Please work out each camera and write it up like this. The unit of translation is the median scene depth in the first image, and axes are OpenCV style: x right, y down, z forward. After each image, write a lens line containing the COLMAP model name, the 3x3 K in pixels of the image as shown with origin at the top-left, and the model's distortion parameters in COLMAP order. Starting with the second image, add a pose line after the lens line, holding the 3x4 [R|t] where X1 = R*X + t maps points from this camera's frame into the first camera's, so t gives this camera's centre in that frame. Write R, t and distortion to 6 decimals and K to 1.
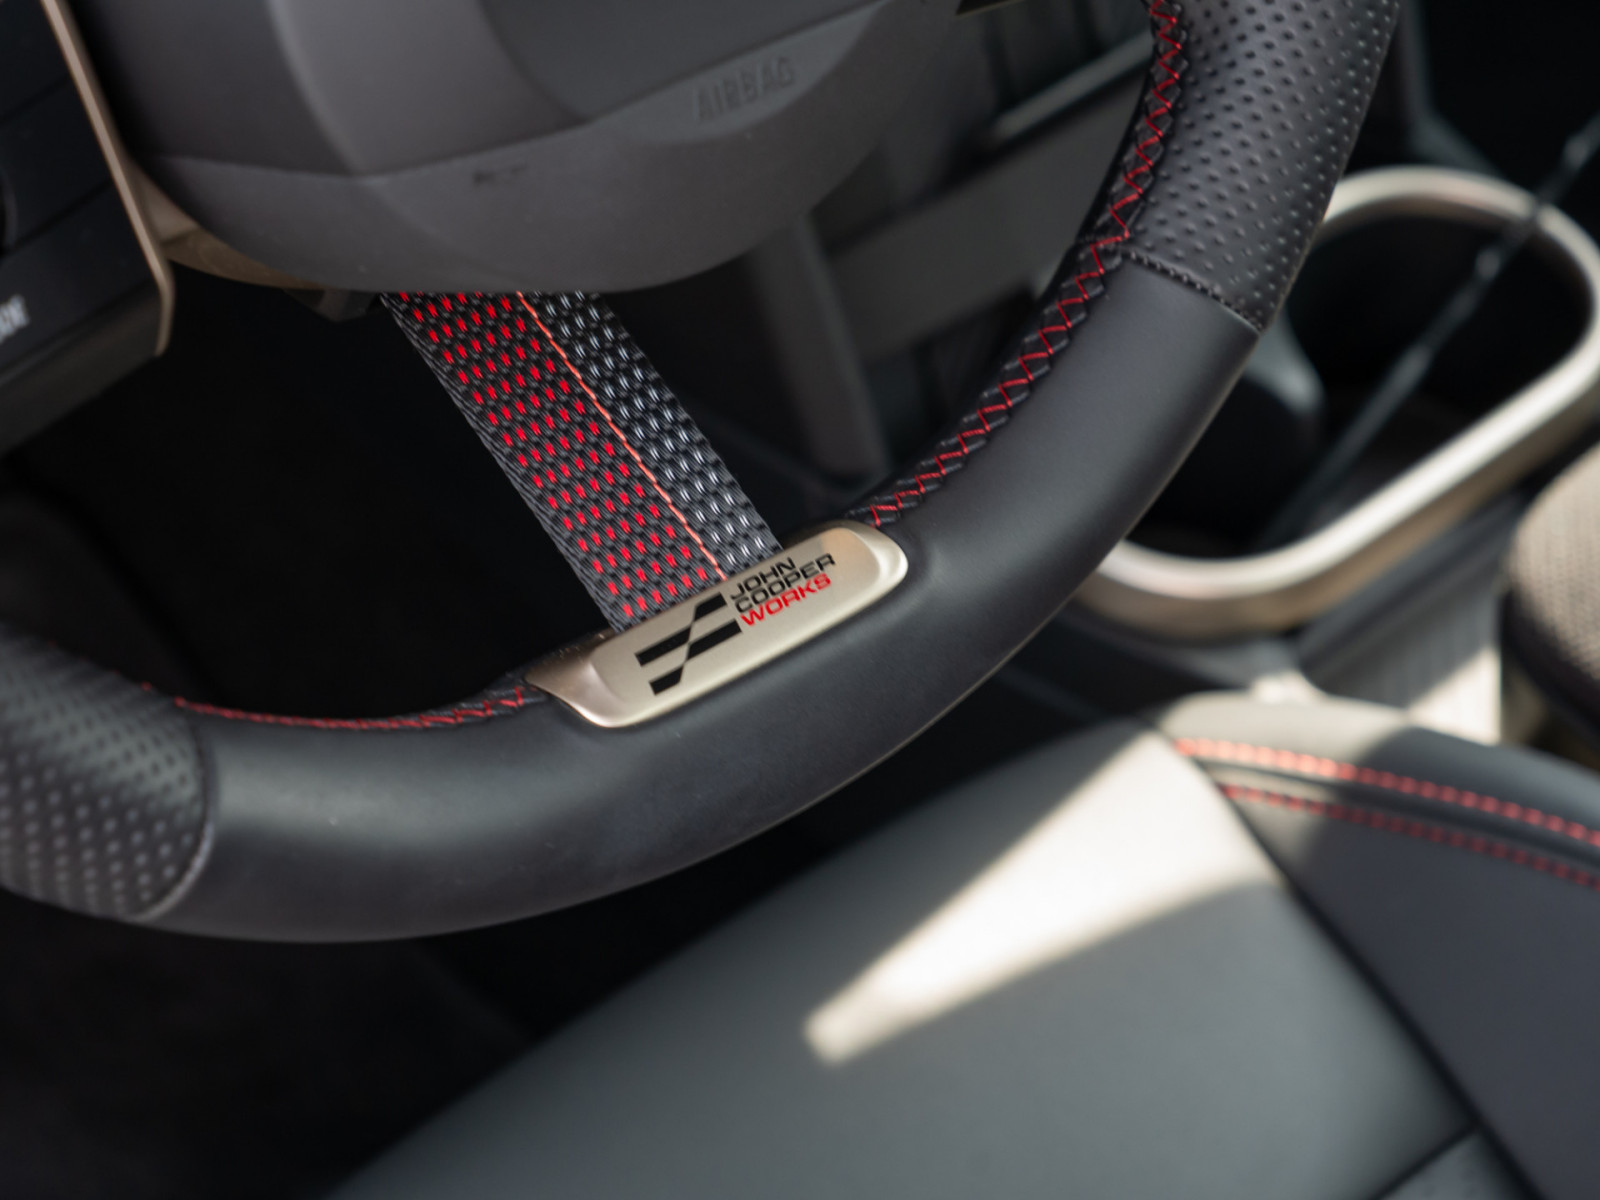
lens RADIAL K [[3782.7, 0, 800.0], [0, 3782.7, 600.0], [0, 0, 1]] dist [-0.009315, -0.041359]
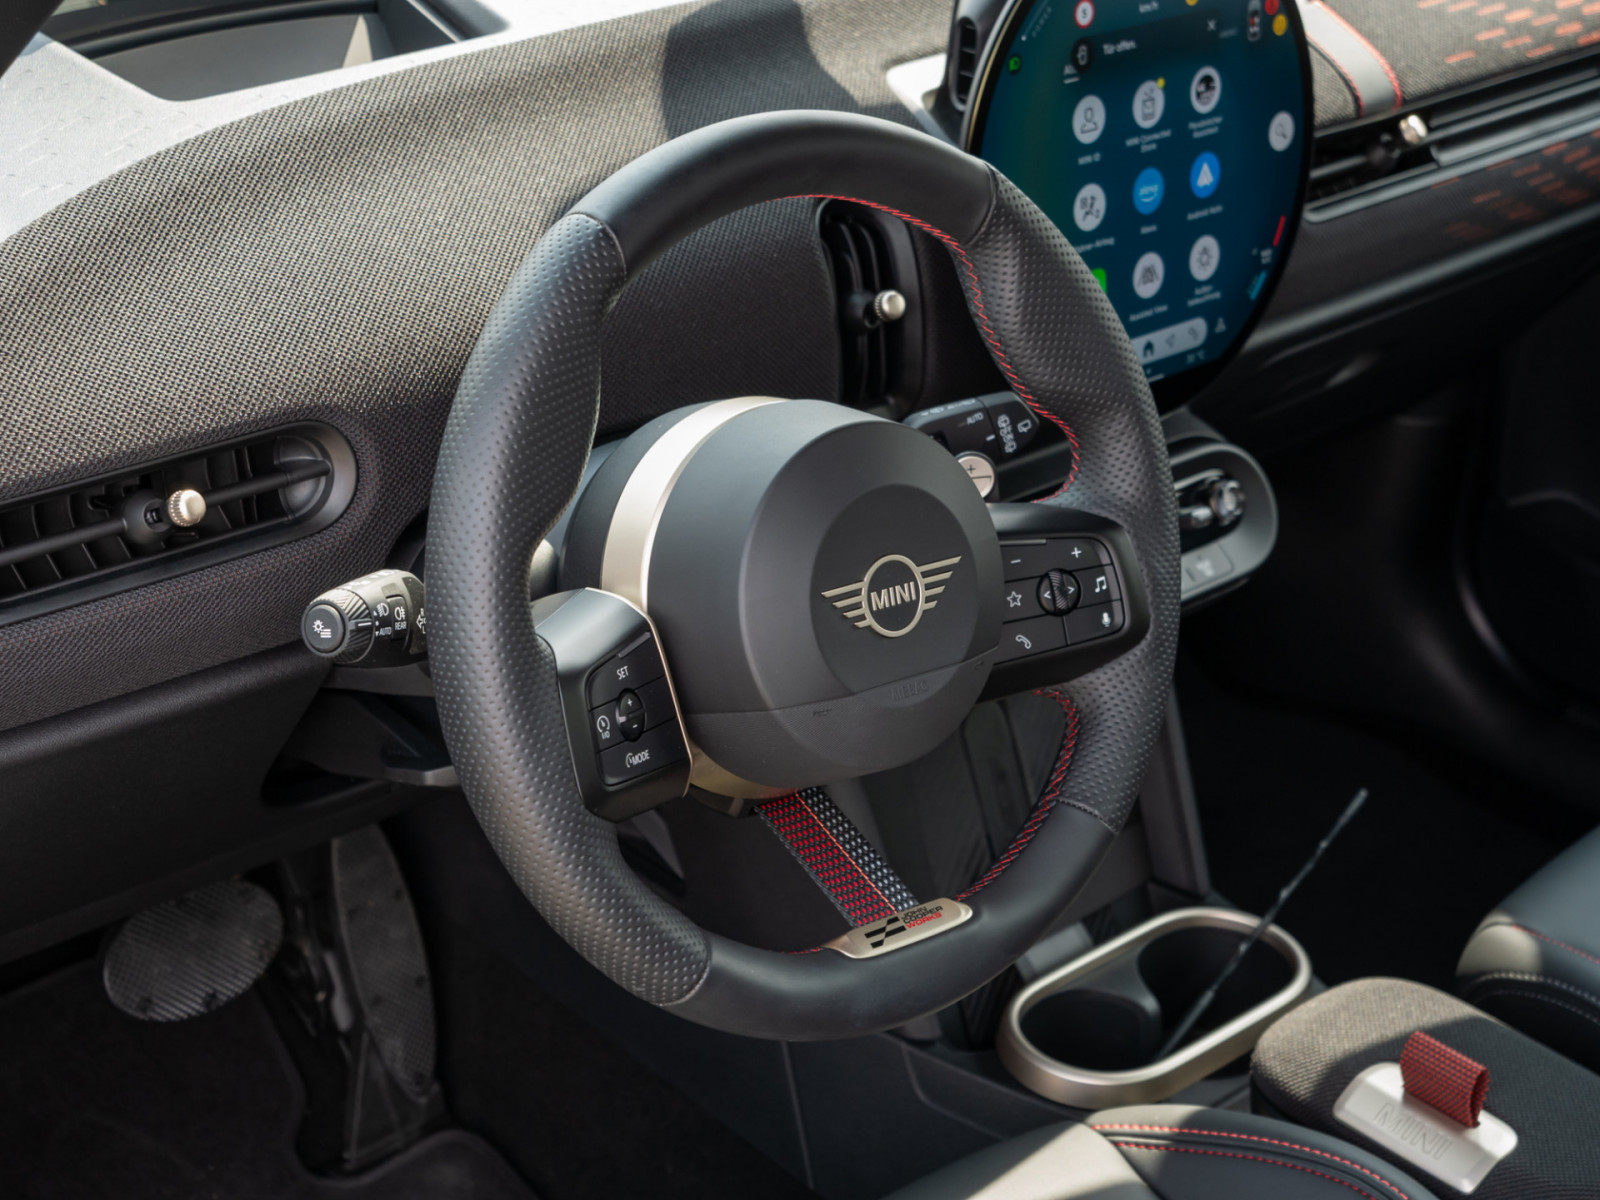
lens RADIAL K [[3005.5, 0, 799.4], [0, 3005.5, 622.4], [0, 0, 1]] dist [0.029965, -0.004575]
pose [[0.999956, -0.007625, 0.005525, -0.090710], [0.009056, 0.939554, -0.342281, 0.469659], [-0.002582, 0.342316, 0.939581, -0.860945]]
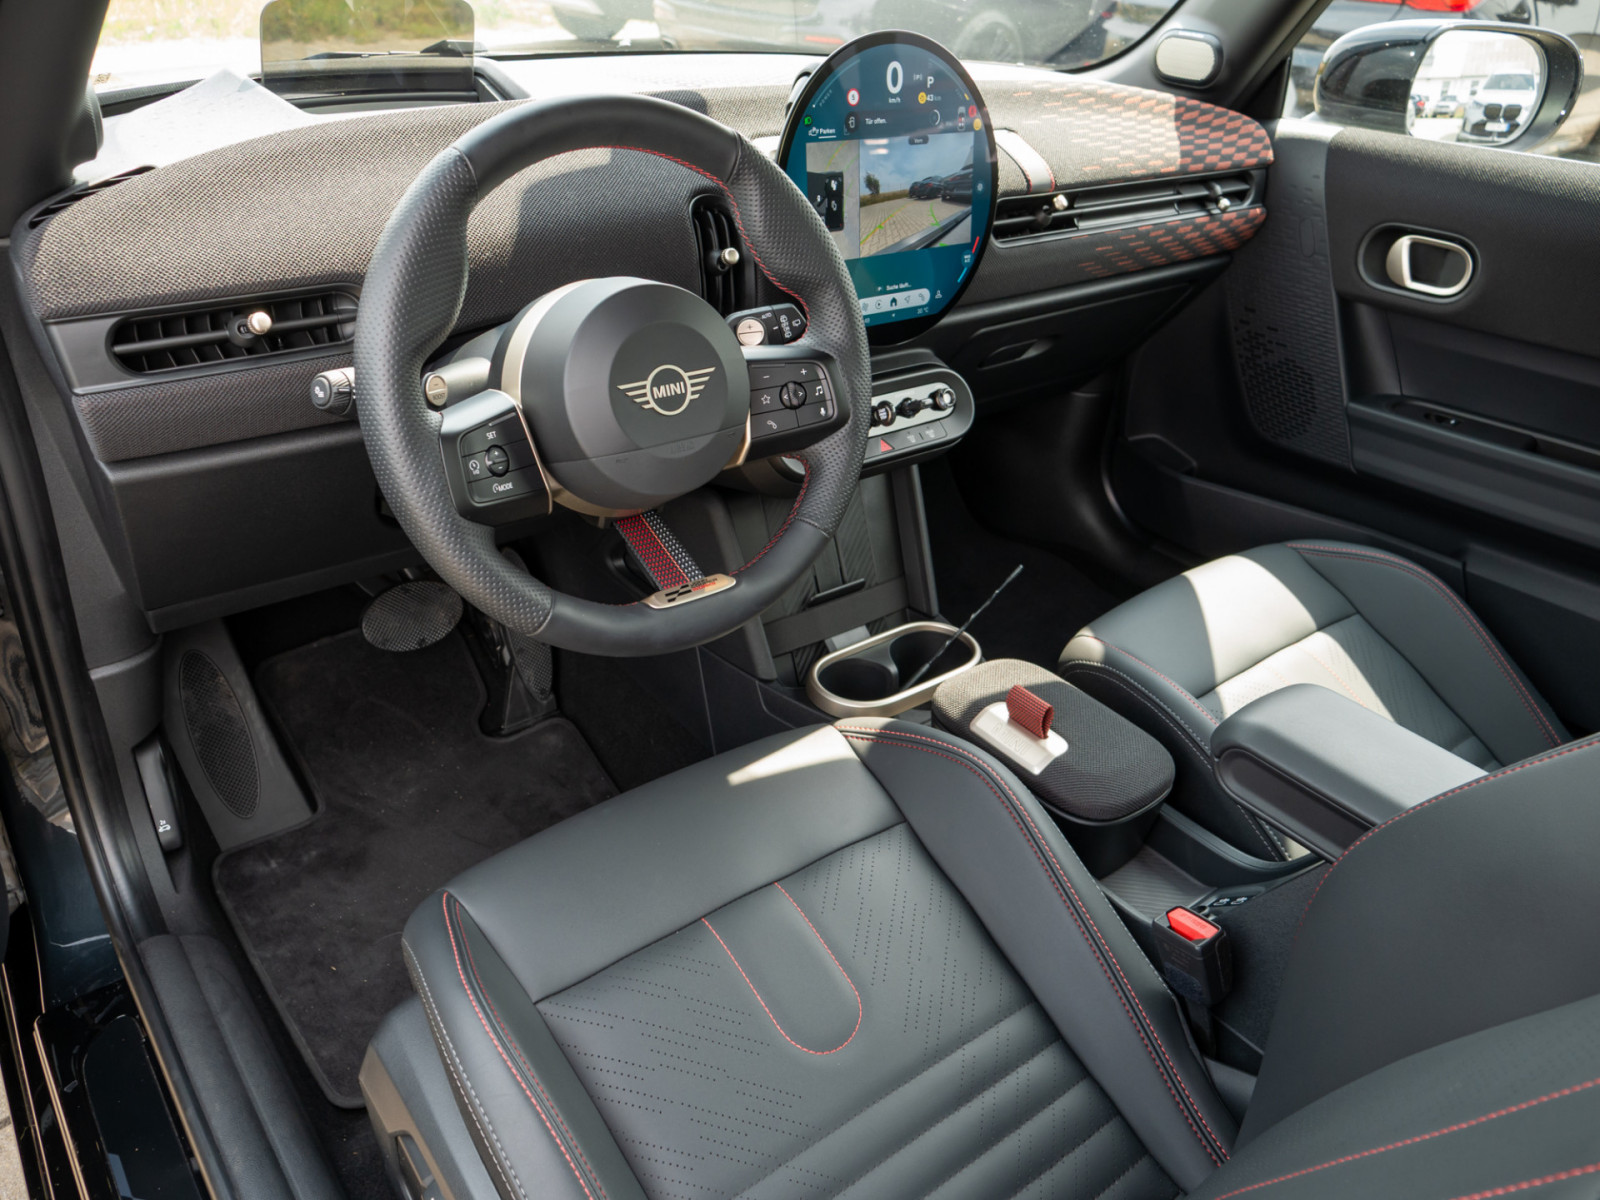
lens RADIAL K [[1225.2, 0, 800.0], [0, 1225.2, 600.0], [0, 0, 1]] dist [-0.009002, 0.001519]
pose [[0.996785, 0.042215, -0.068099, 0.197195], [-0.060619, 0.953120, -0.296459, 0.388206], [0.052392, 0.299634, 0.952615, -0.259924]]
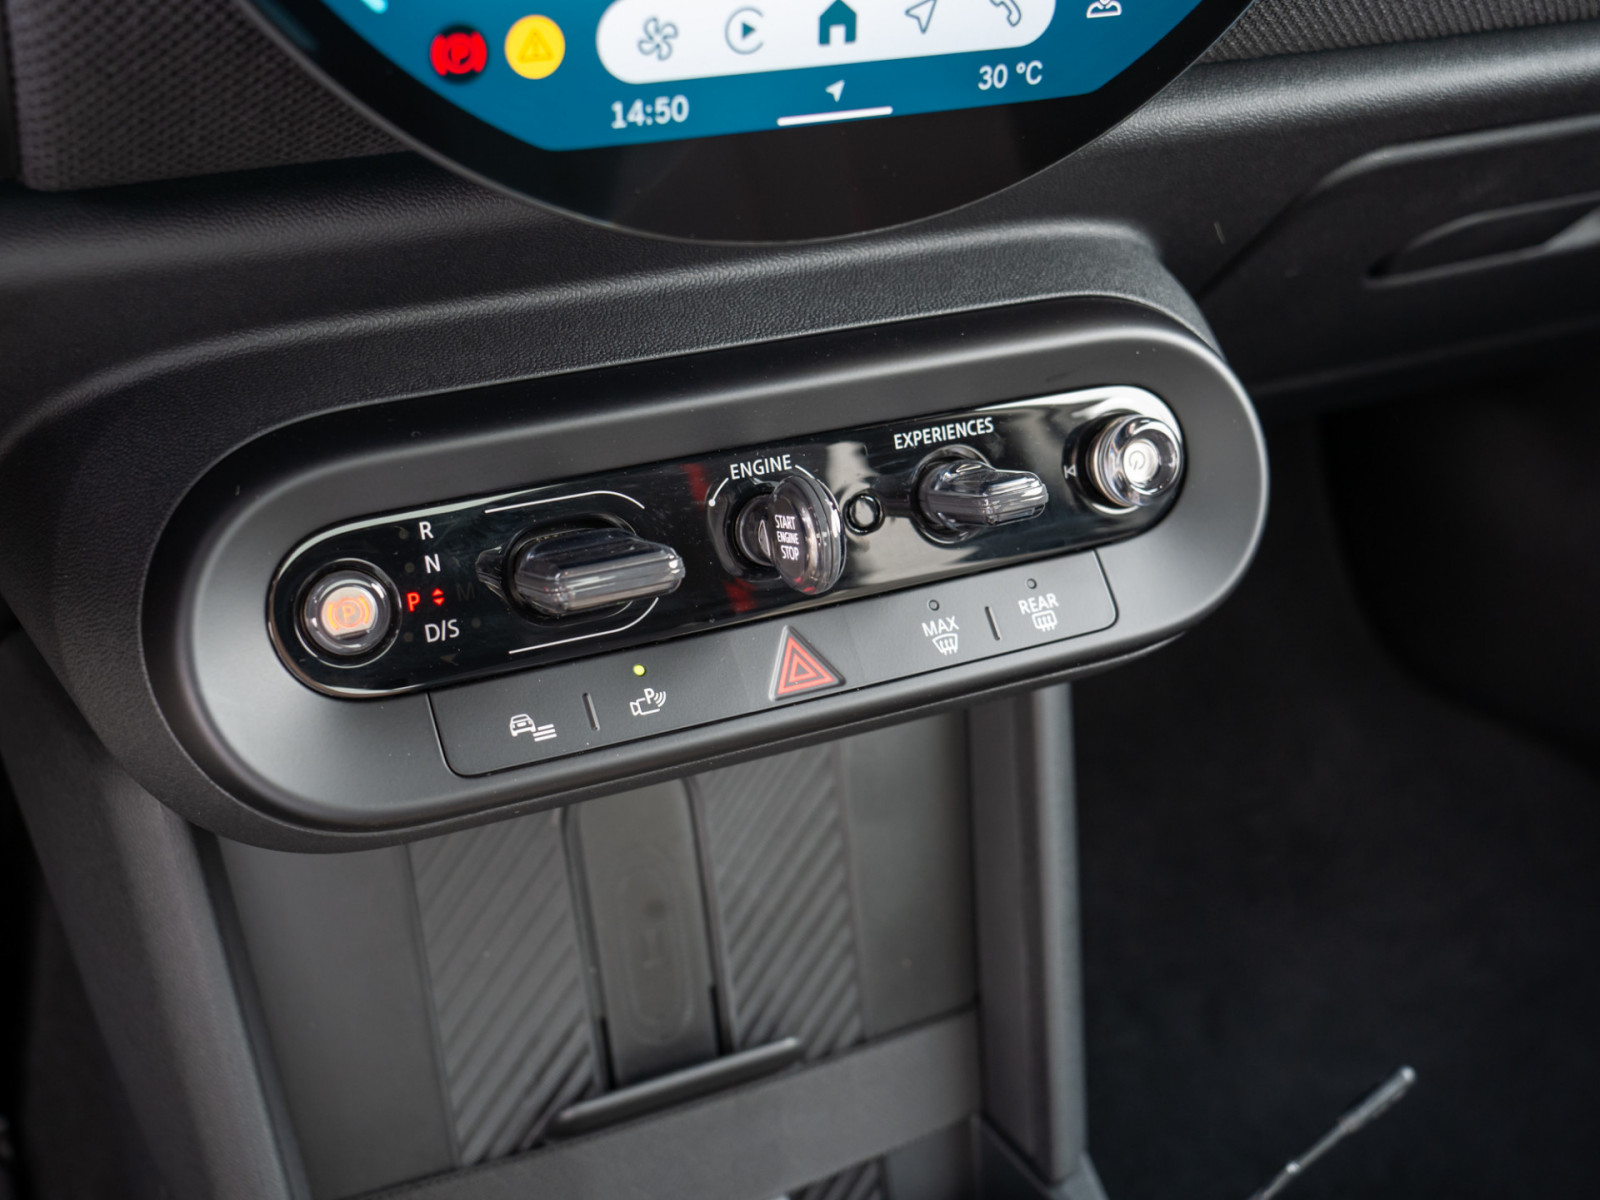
lens RADIAL K [[2030.9, 0, 800.0], [0, 2030.9, 600.0], [0, 0, 1]] dist [-0.009416, -0.010070]
pose [[0.955342, 0.177519, -0.236237, 0.343080], [-0.228356, 0.950896, -0.208928, -0.252725], [0.187548, 0.253544, 0.948969, 0.759066]]
